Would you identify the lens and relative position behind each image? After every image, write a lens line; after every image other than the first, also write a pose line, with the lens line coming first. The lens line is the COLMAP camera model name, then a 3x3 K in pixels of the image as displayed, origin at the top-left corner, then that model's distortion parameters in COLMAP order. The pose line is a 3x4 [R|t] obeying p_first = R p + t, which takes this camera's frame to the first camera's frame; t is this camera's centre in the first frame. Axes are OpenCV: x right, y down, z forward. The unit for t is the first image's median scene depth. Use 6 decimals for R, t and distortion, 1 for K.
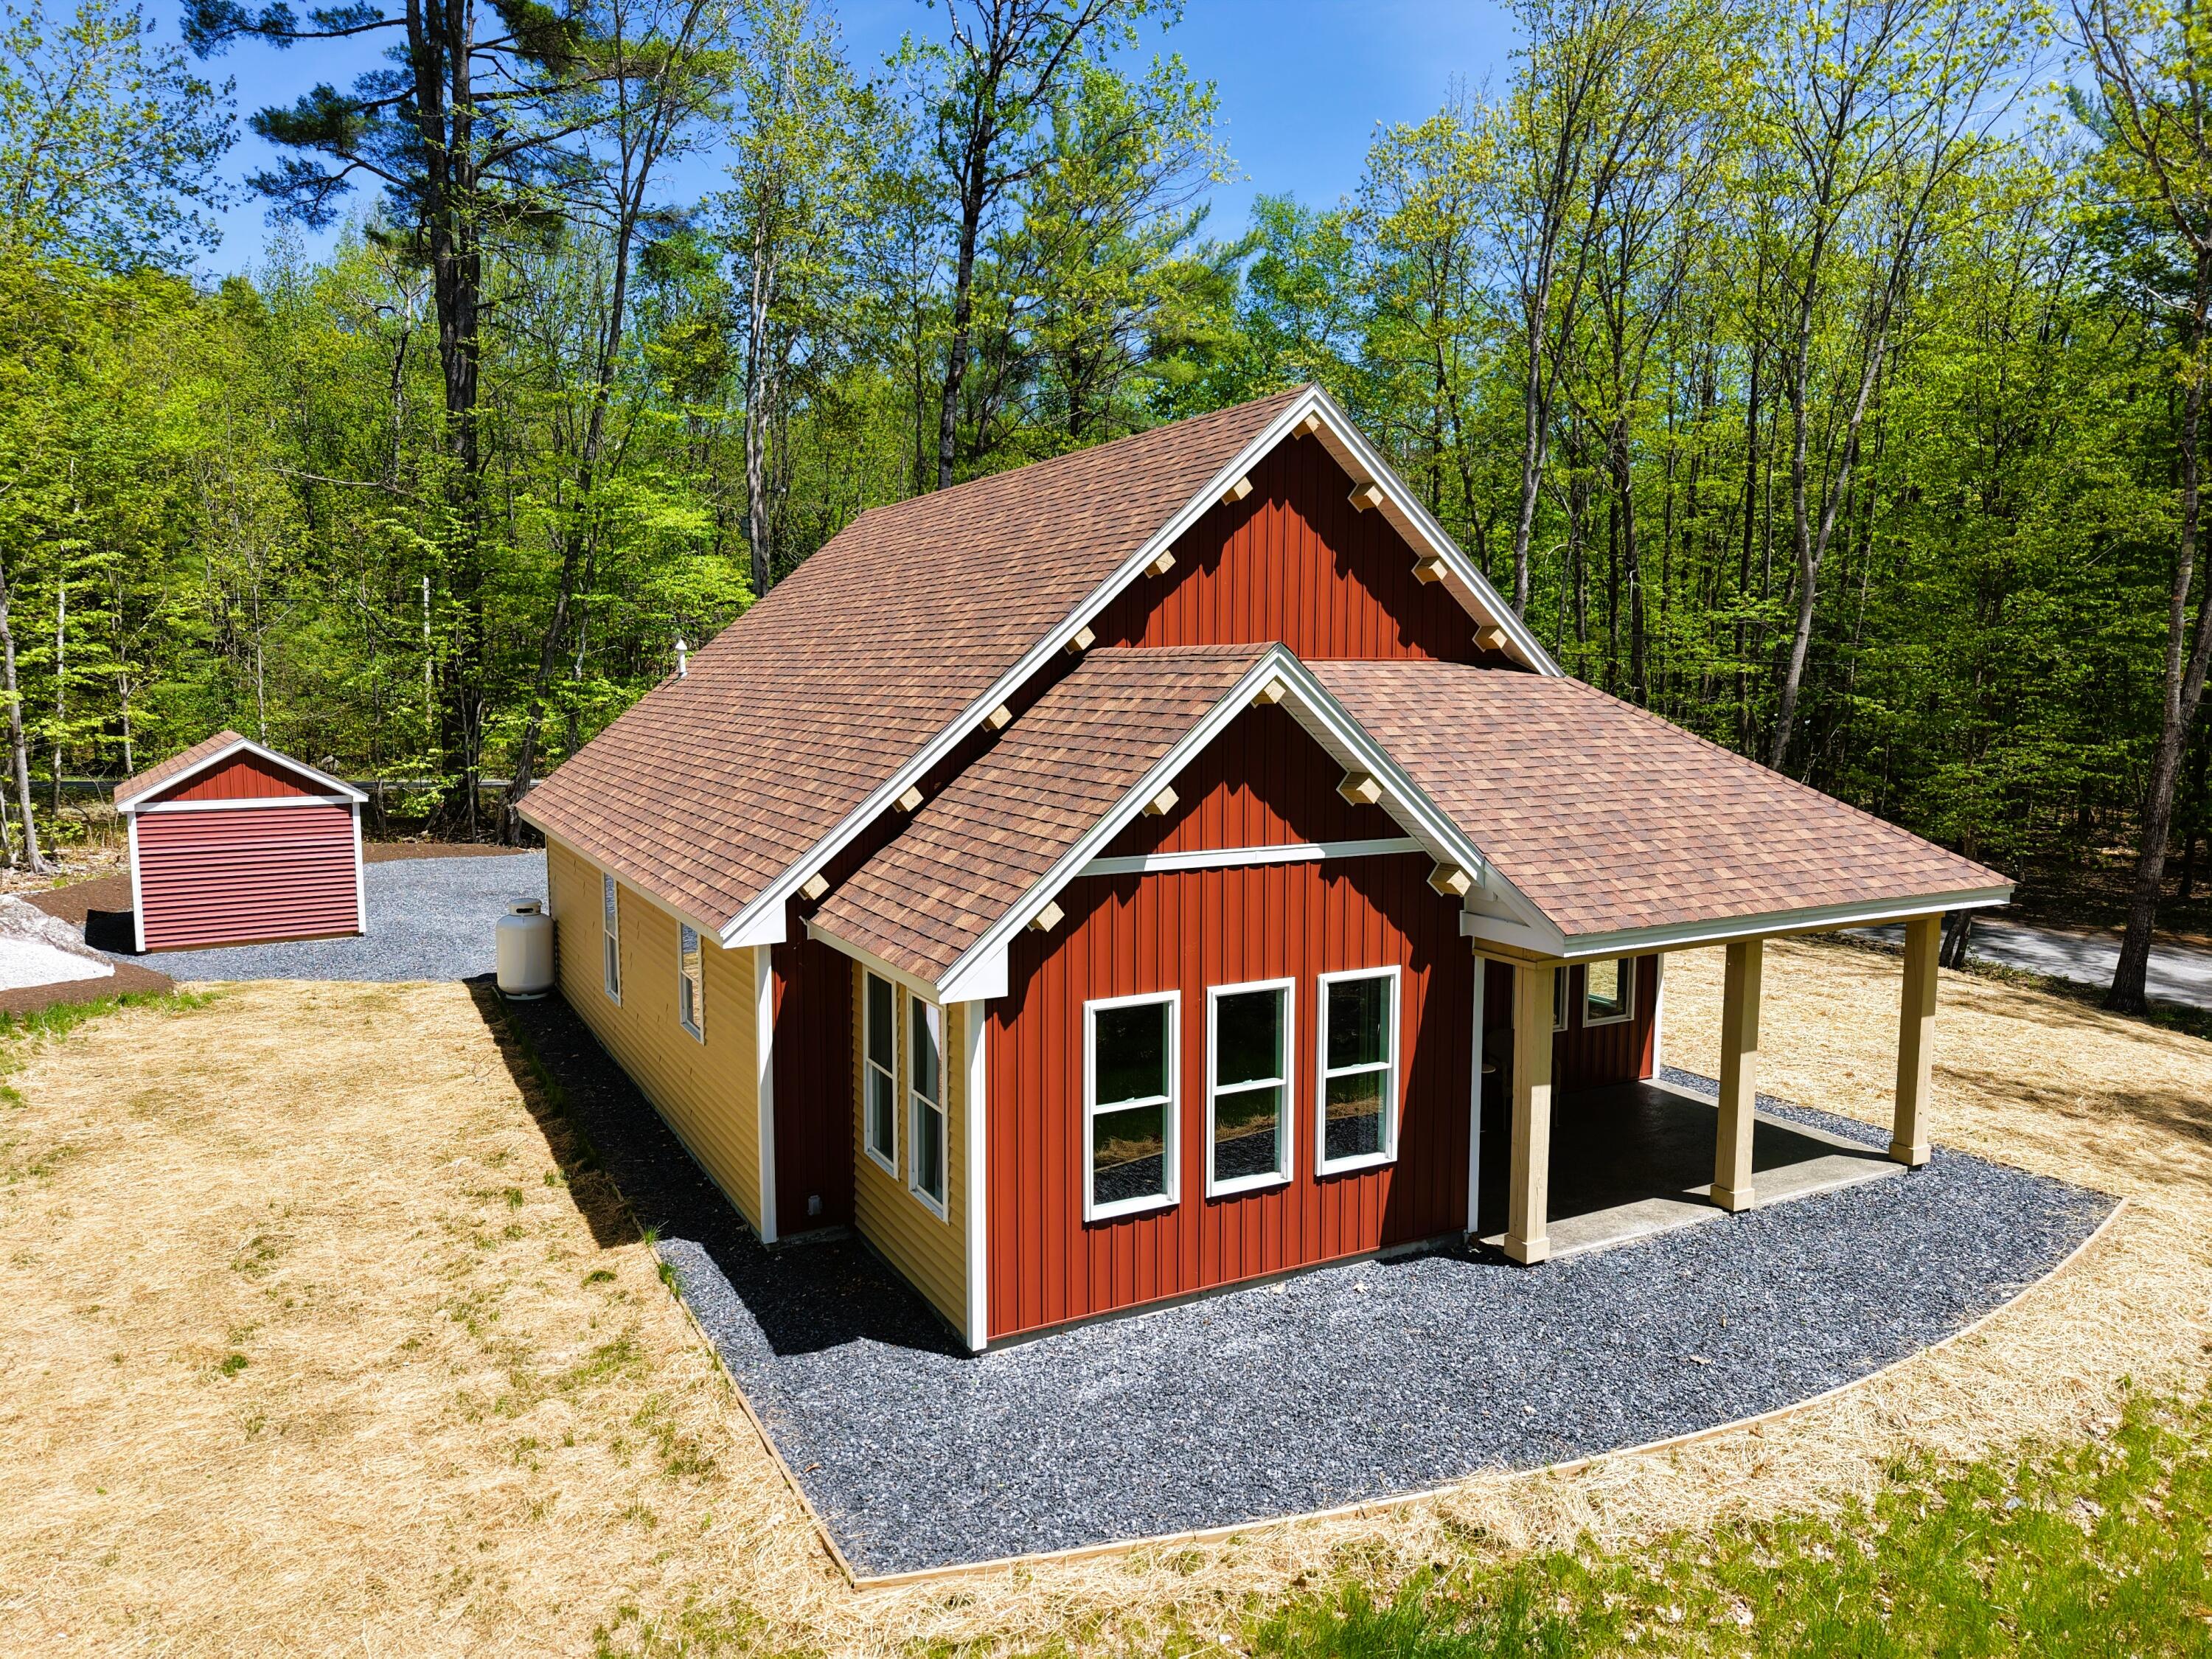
lens RADIAL K [[1466.6, 0, 1107.7], [0, 1466.6, 817.5], [0, 0, 1]] dist [0.013009, -0.008343]
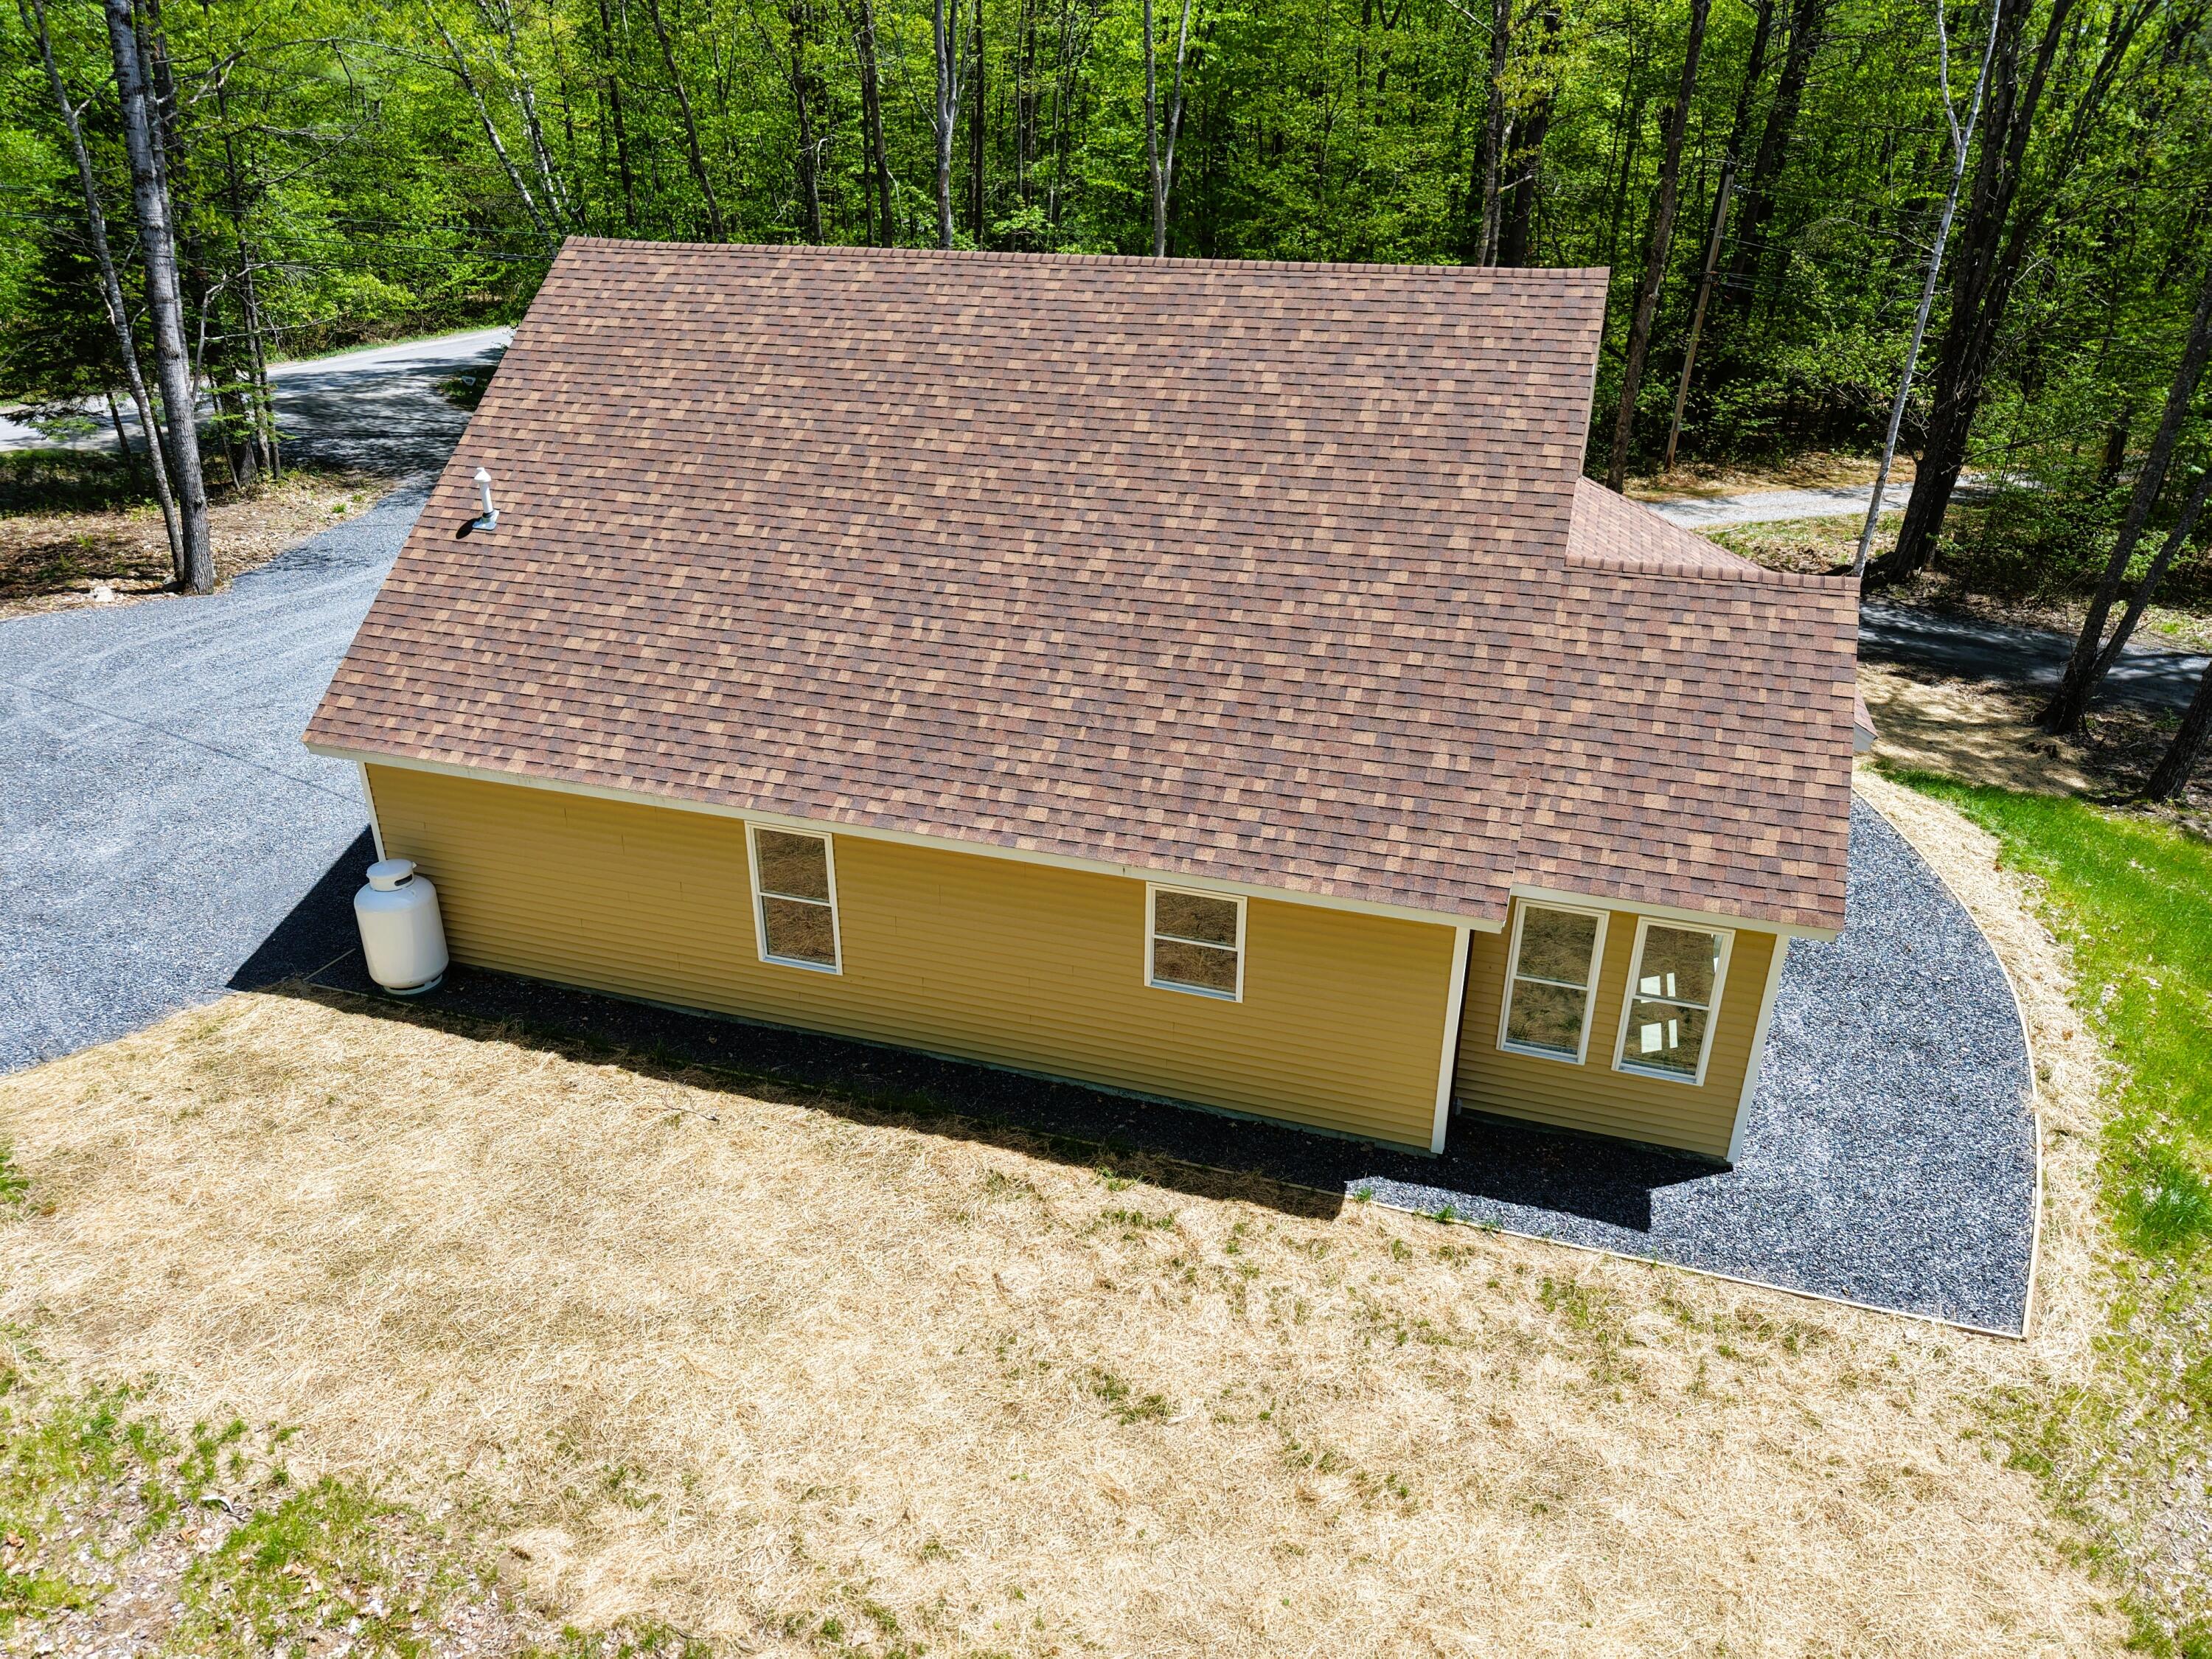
lens RADIAL K [[1466.6, 0, 1093.8], [0, 1466.6, 820.4], [0, 0, 1]] dist [0.013009, -0.008343]
pose [[0.733357, -0.274779, 0.621840, -1.103538], [0.064031, 0.938531, 0.339205, -0.360788], [-0.676822, -0.208941, 0.705872, 0.467349]]
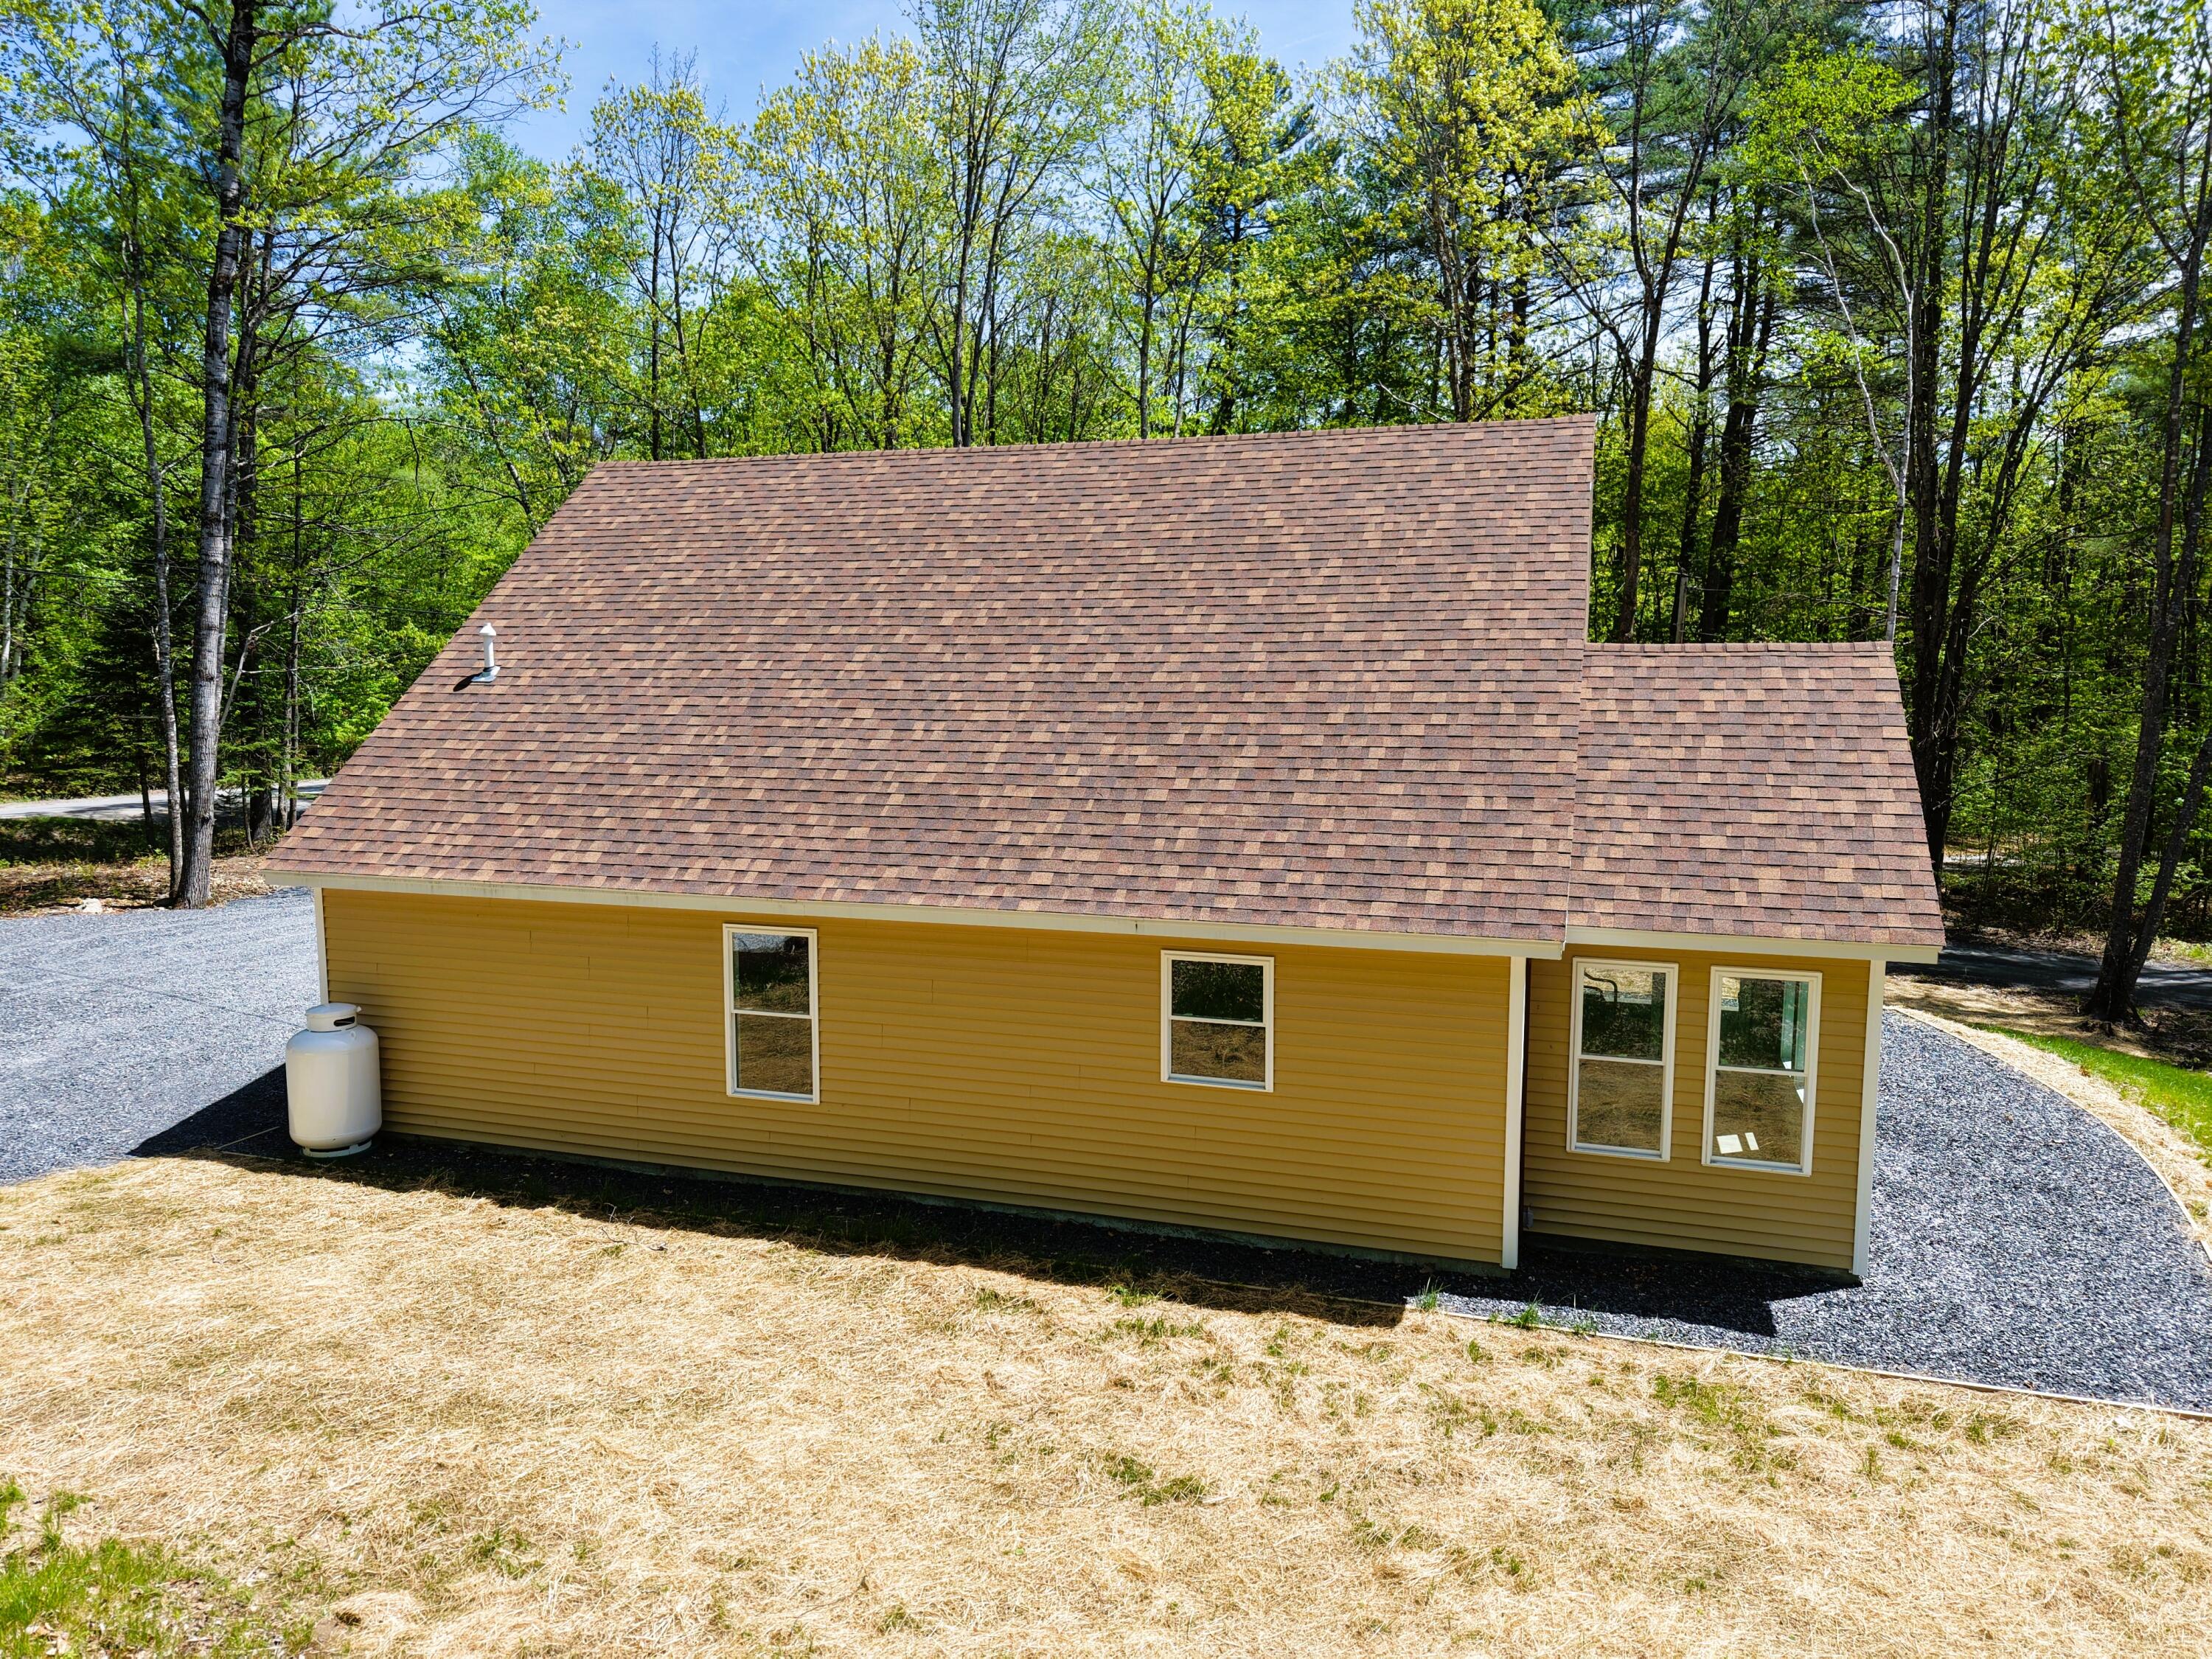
lens RADIAL K [[1466.6, 0, 1094.0], [0, 1466.6, 818.9], [0, 0, 1]] dist [0.013009, -0.008343]
pose [[0.733000, -0.065945, 0.677024, -1.106117], [0.066695, 0.997461, 0.024948, -0.043102], [-0.676951, 0.026867, 0.735538, 0.504506]]
